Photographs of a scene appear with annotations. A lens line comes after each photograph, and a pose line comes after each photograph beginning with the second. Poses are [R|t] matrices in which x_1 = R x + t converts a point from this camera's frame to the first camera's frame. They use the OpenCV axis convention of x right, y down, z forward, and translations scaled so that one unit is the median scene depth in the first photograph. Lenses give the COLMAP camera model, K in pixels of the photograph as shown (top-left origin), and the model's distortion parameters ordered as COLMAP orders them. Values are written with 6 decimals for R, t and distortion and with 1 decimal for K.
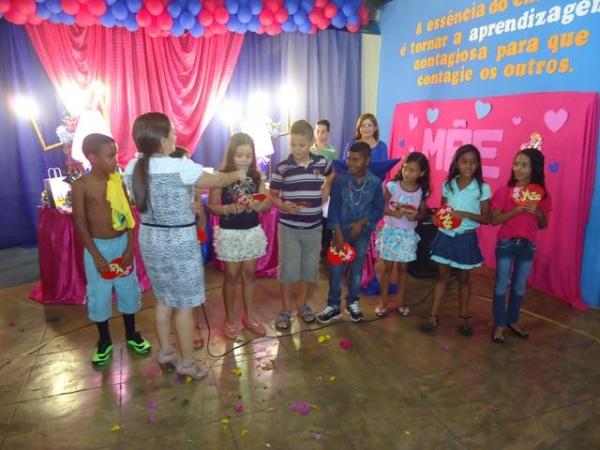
lens RADIAL K [[443.0, 0, 300.0], [0, 443.0, 225.0], [0, 0, 1]] dist [0.001722, 0.003151]
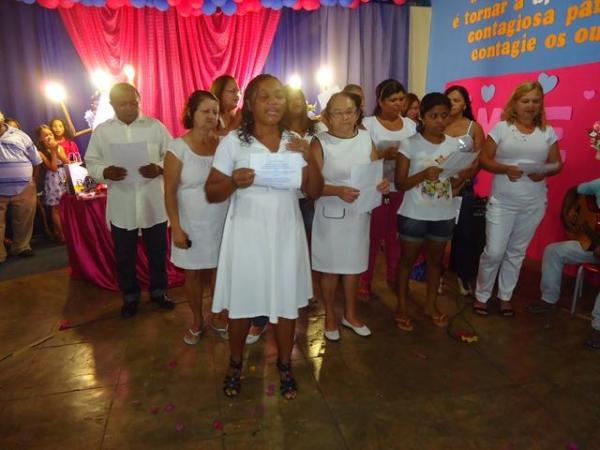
lens RADIAL K [[438.6, 0, 300.6], [0, 438.6, 229.3], [0, 0, 1]] dist [-0.001220, -0.000615]
pose [[0.992850, 0.015144, -0.118407, 0.036601], [-0.011619, 0.999470, 0.030400, 0.002744], [0.118805, -0.028807, 0.992500, 0.078896]]
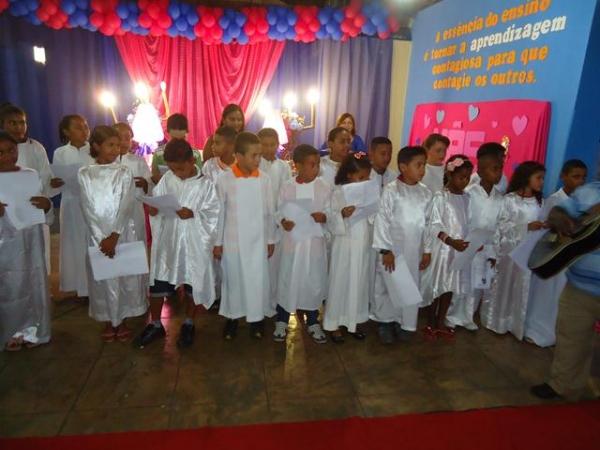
lens RADIAL K [[443.0, 0, 300.0], [0, 443.0, 225.0], [0, 0, 1]] dist [0.001722, 0.003151]
pose [[0.977317, 0.084313, -0.194277, 0.201984], [-0.081603, 0.996424, 0.021928, 0.028098], [0.195431, -0.005578, 0.980702, -0.161883]]
